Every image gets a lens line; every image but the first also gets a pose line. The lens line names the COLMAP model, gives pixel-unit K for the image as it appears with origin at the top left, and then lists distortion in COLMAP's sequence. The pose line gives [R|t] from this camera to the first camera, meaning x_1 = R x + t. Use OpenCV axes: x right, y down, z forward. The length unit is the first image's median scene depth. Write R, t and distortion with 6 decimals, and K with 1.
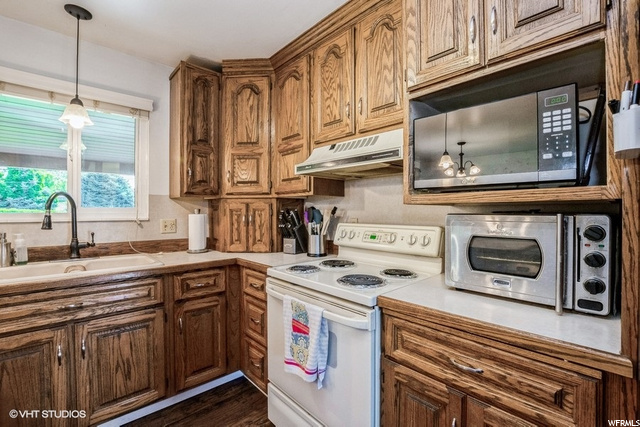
lens RADIAL K [[285.8, 0, 325.0], [0, 285.8, 211.2], [0, 0, 1]] dist [-0.034418, 0.006438]
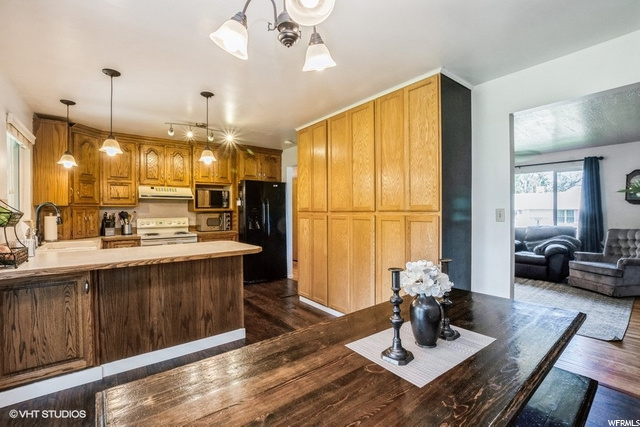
lens RADIAL K [[285.8, 0, 320.1], [0, 285.8, 214.3], [0, 0, 1]] dist [-0.034418, 0.006438]
pose [[0.082397, -0.010911, 0.996540, -2.153071], [0.005917, 0.999928, 0.010459, -0.007237], [-0.996582, 0.005034, 0.082456, -0.636725]]
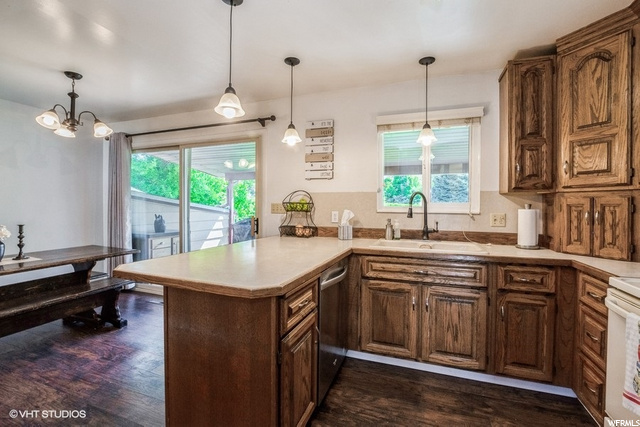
lens RADIAL K [[285.8, 0, 321.6], [0, 285.8, 208.1], [0, 0, 1]] dist [-0.034418, 0.006438]
pose [[0.452250, 0.015250, -0.891761, 0.109781], [-0.008189, 0.999883, 0.012946, -0.000418], [0.891853, 0.001447, 0.452322, -0.083801]]
